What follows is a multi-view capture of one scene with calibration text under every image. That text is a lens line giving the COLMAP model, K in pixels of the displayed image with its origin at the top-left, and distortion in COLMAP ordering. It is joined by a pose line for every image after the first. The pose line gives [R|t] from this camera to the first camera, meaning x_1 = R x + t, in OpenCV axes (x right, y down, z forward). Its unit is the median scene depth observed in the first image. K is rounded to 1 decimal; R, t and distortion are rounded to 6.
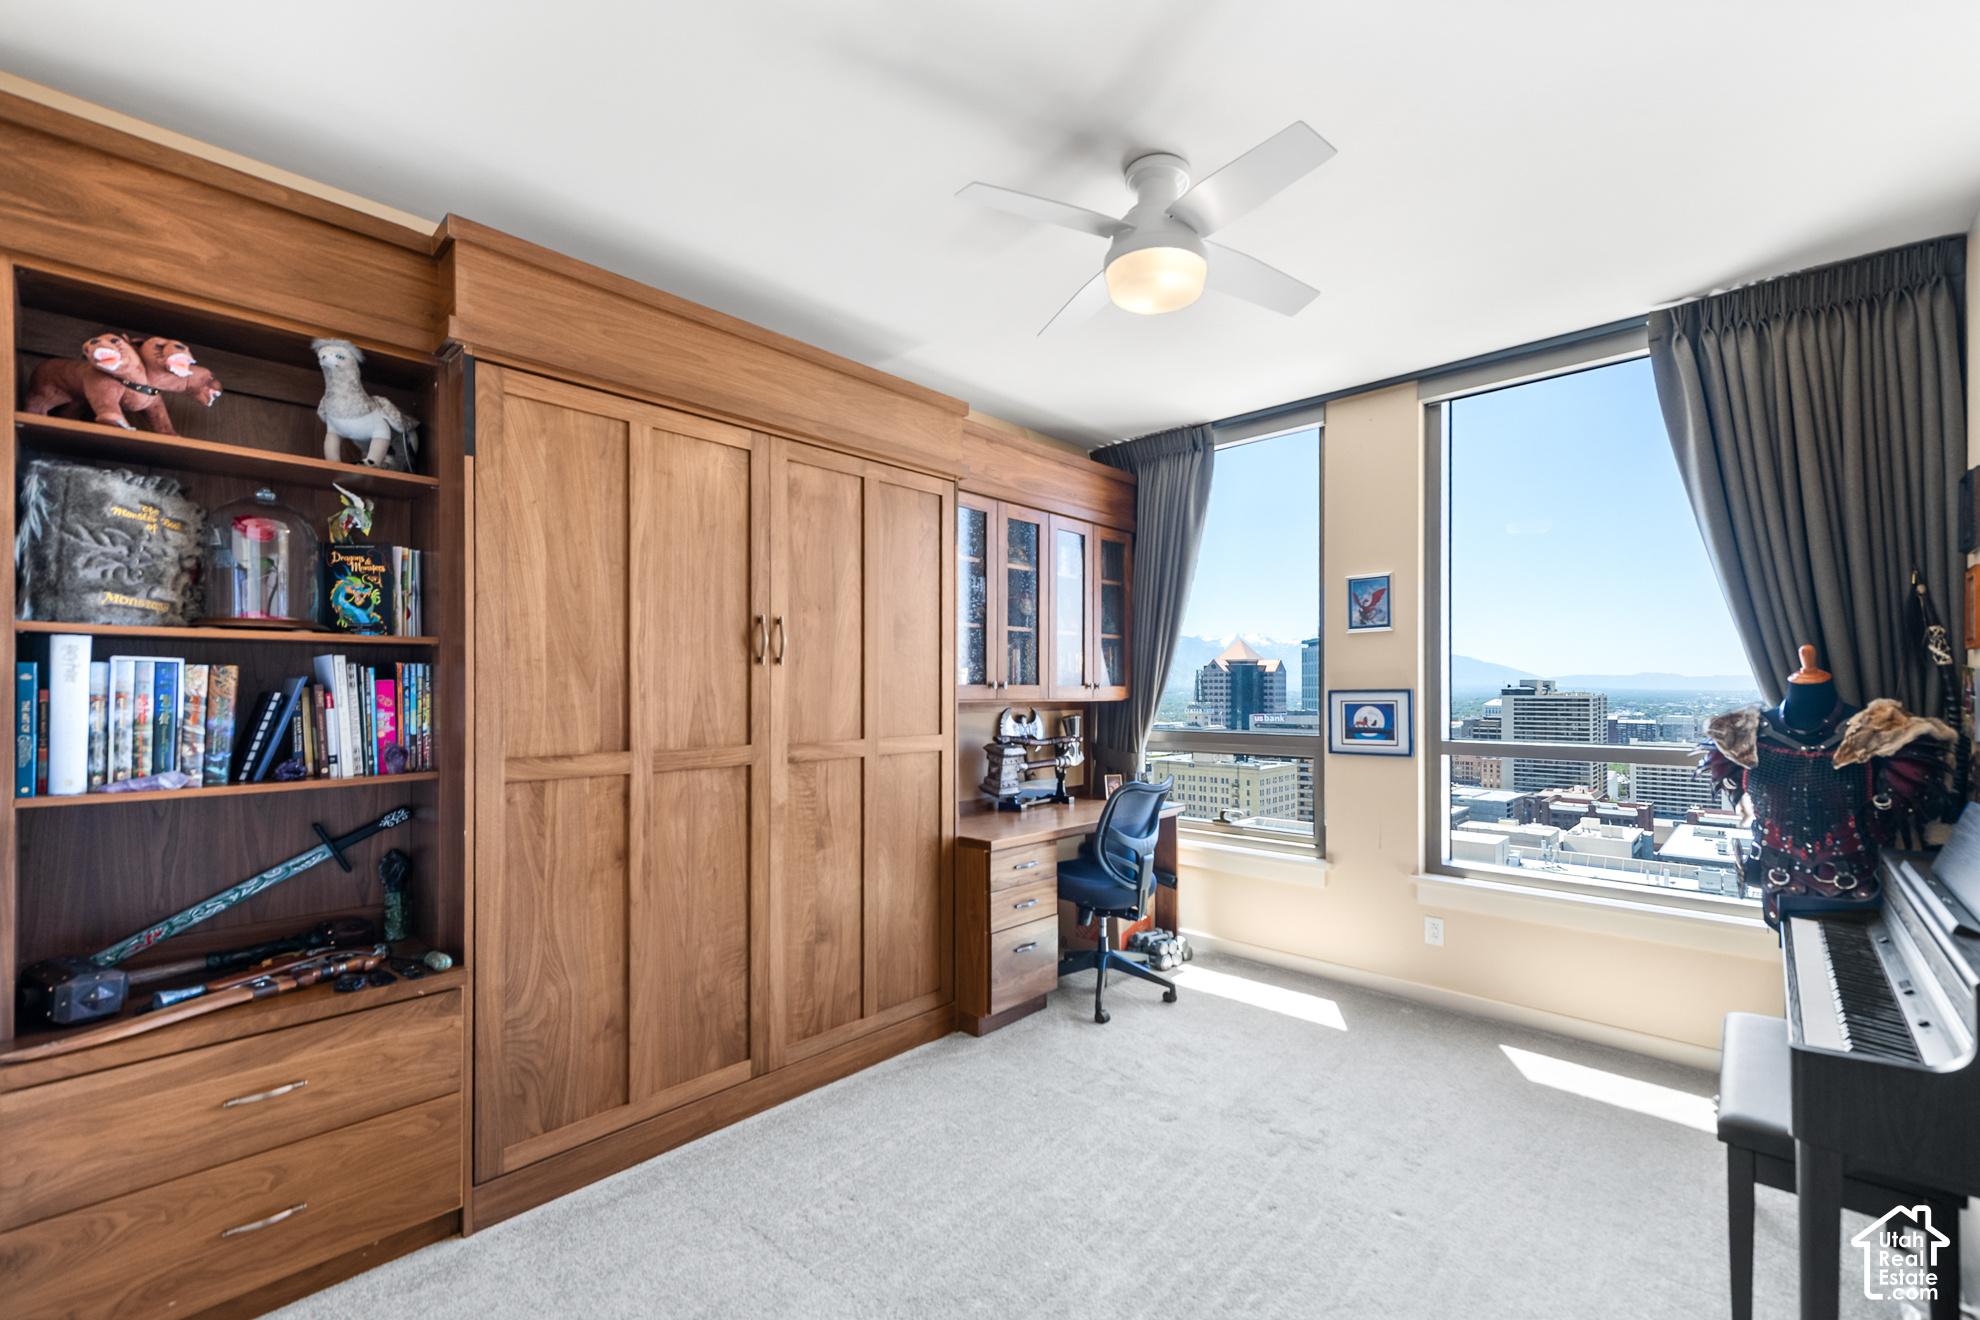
lens RADIAL K [[817.0, 0, 1053.3], [0, 817.0, 686.8], [0, 0, 1]] dist [0.002209, -0.000084]
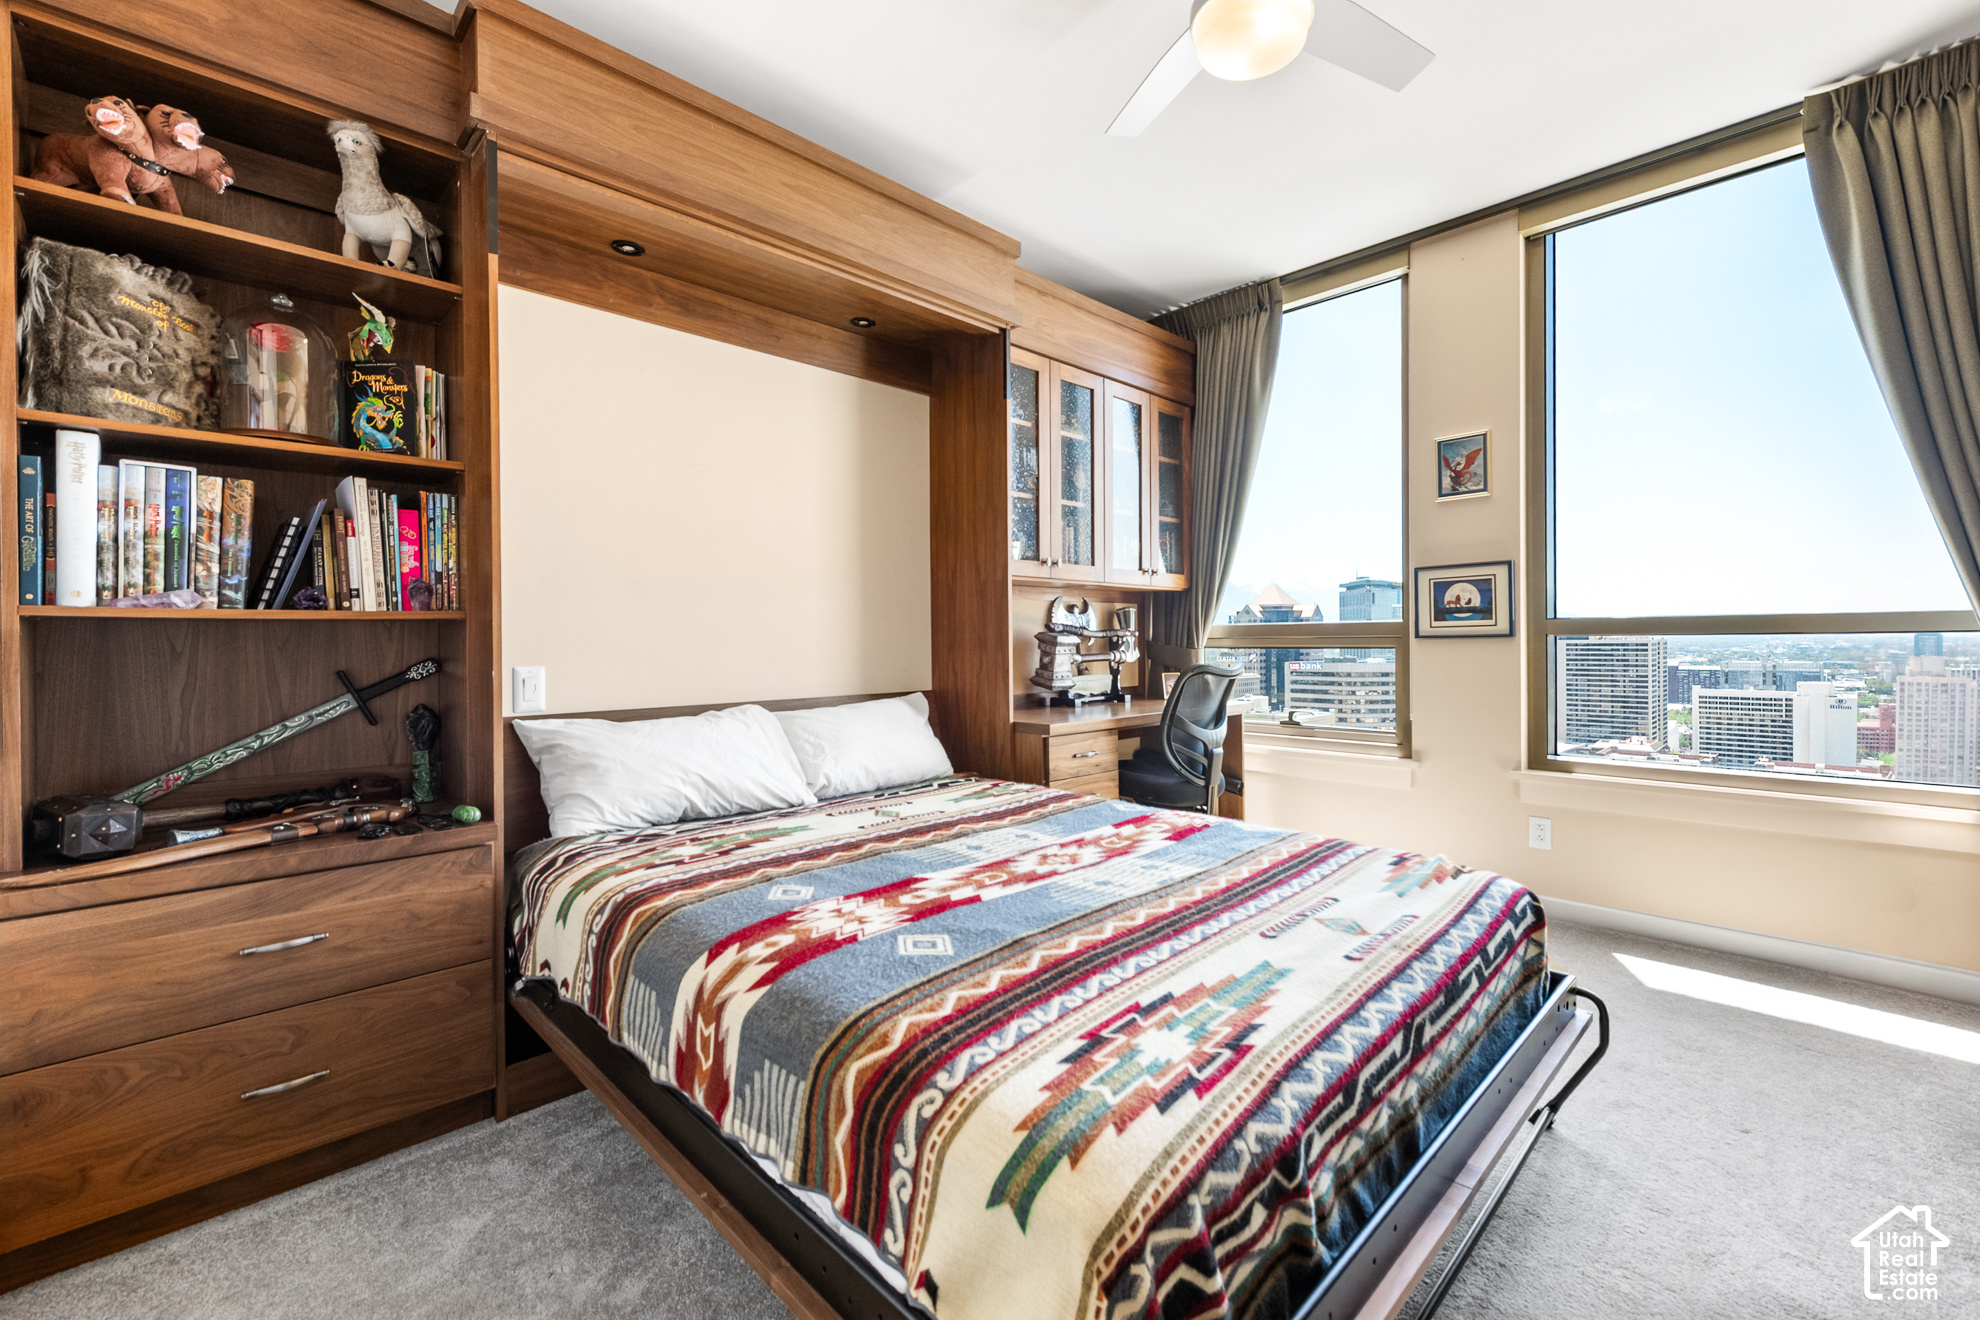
lens RADIAL K [[828.2, 0, 1032.2], [0, 828.2, 638.9], [0, 0, 1]] dist [-0.001123, -0.000341]
pose [[0.998370, -0.012462, -0.055703, -0.066145], [0.012184, 0.999912, -0.005327, 0.151958], [0.055764, 0.004640, 0.998433, 0.110550]]
